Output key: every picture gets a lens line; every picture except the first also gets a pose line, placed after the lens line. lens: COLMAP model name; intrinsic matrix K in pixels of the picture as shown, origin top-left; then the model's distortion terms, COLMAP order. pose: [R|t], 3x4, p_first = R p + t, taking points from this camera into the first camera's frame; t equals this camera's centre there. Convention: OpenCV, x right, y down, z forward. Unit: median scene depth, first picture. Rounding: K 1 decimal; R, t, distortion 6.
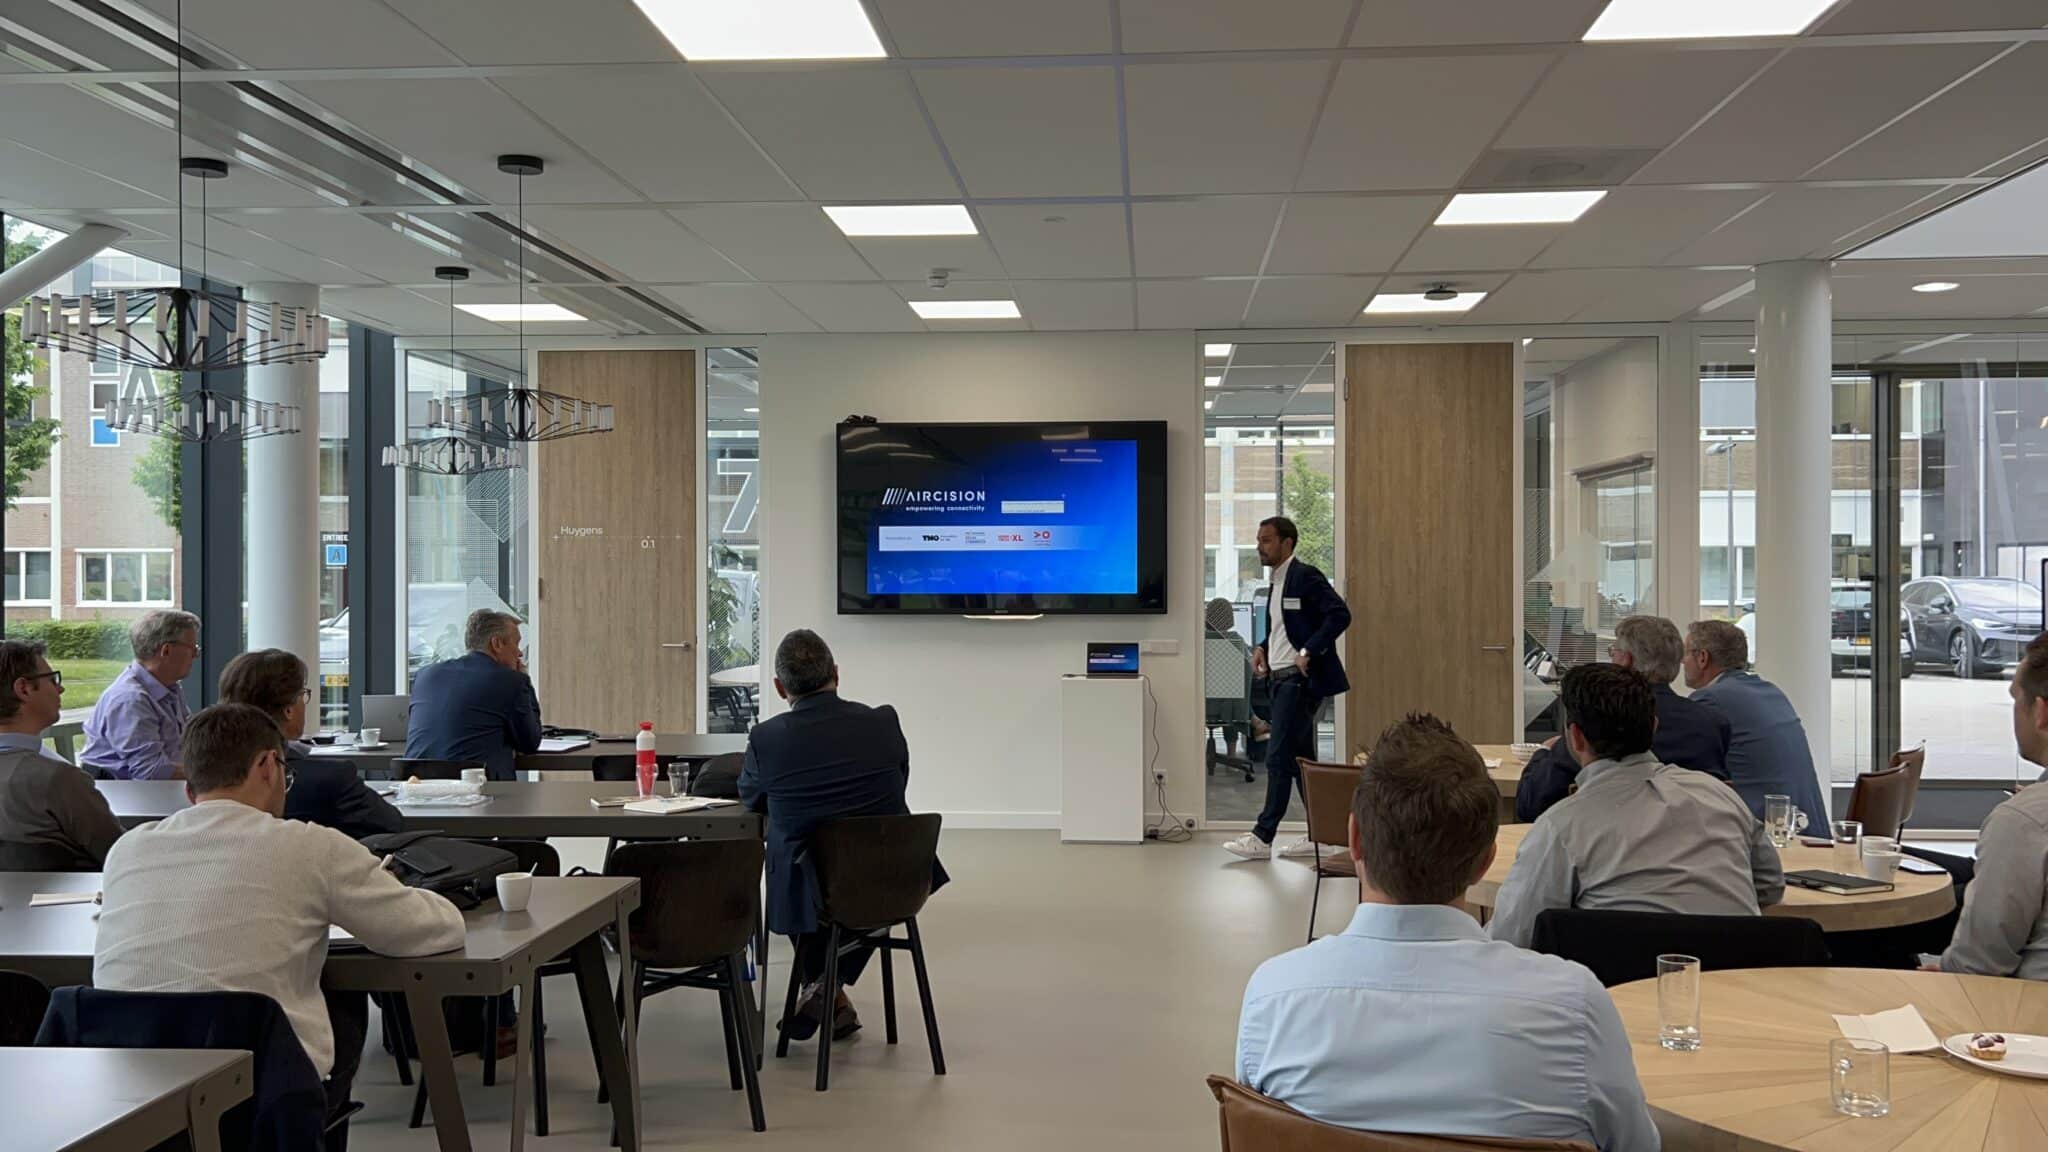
lens RADIAL K [[1761.5, 0, 1043.0], [0, 1761.5, 573.1], [0, 0, 1]] dist [0.091638, -0.143032]
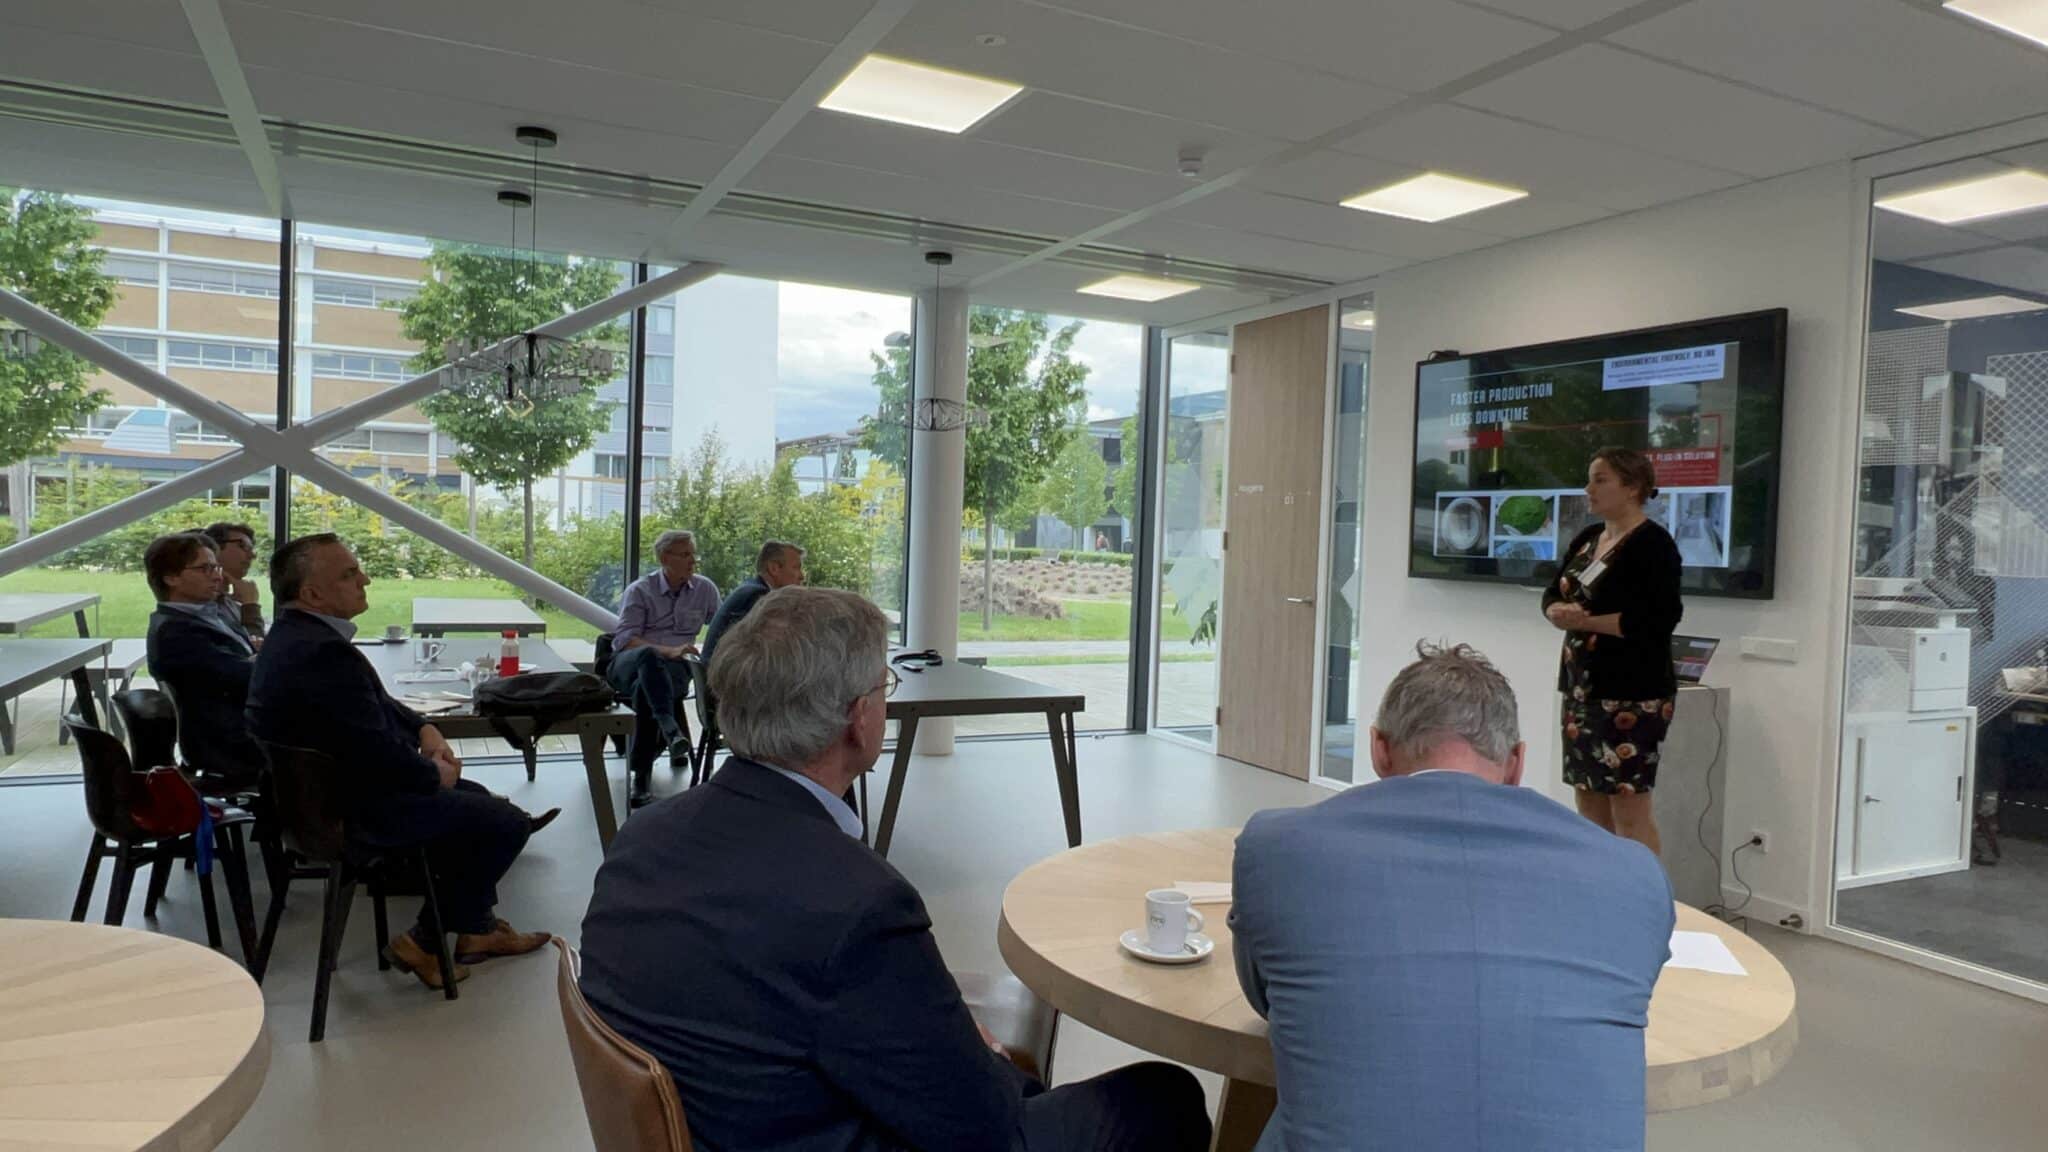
lens RADIAL K [[1255.0, 0, 1020.9], [0, 1255.0, 577.1], [0, 0, 1]] dist [0.000642, -0.001936]
pose [[0.503101, 0.049039, -0.862835, 0.337945], [-0.035833, 0.998714, 0.035869, 0.007691], [0.863484, 0.012873, 0.504211, 0.517276]]
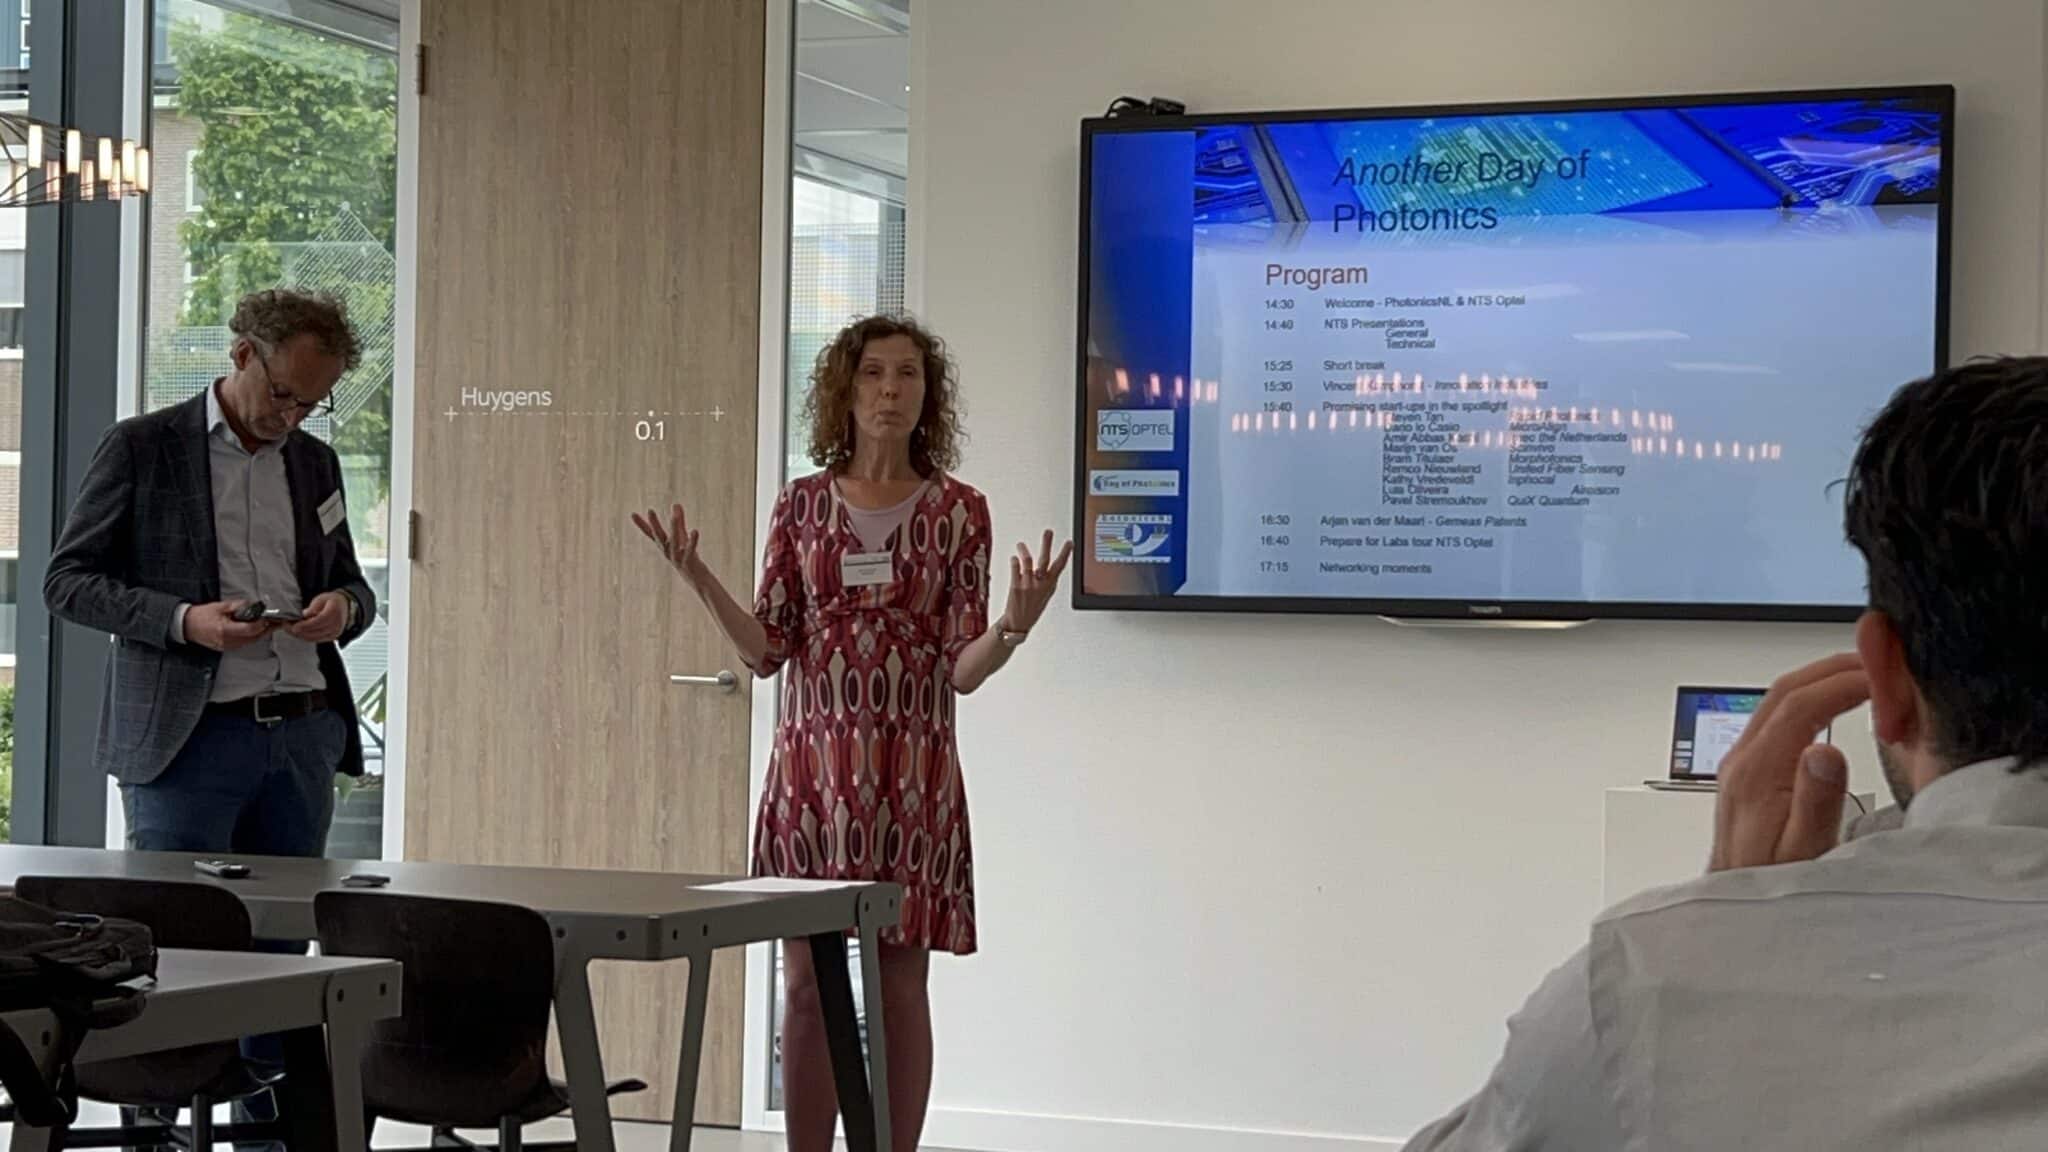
lens RADIAL K [[3784.2, 0, 1004.4], [0, 3784.2, 594.0], [0, 0, 1]] dist [0.098733, 0.000000]
pose [[0.955003, 0.017660, -0.296070, 0.117450], [-0.023501, 0.999593, -0.016182, 0.034515], [0.295664, 0.022412, 0.955029, 0.198012]]
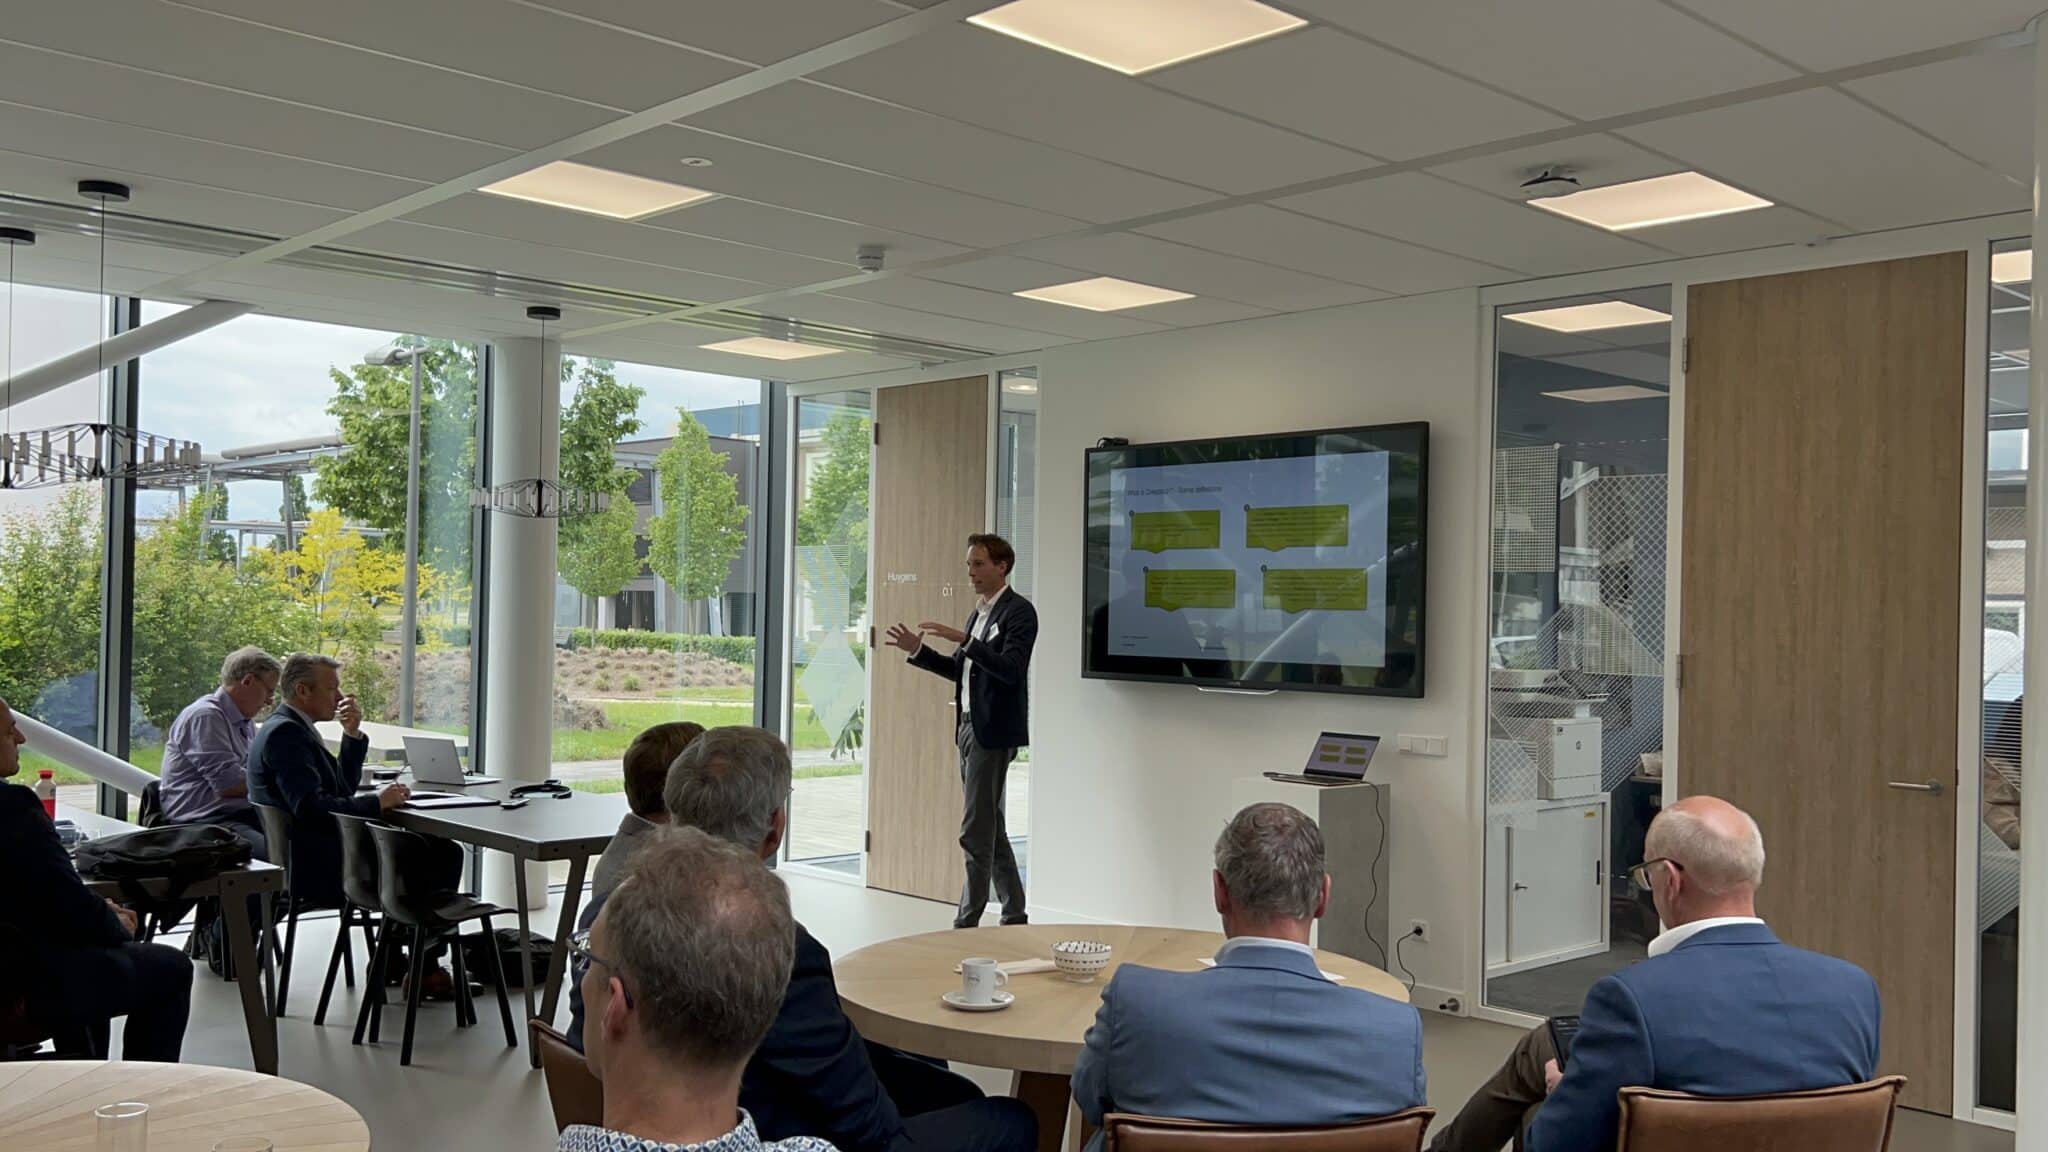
lens RADIAL K [[1761.5, 0, 1029.3], [0, 1761.5, 603.4], [0, 0, 1]] dist [0.091638, -0.143032]
pose [[0.734491, 0.014007, -0.678474, 0.433809], [-0.022481, 0.999740, -0.003697, -0.008448], [0.678246, 0.017968, 0.734615, 0.378006]]
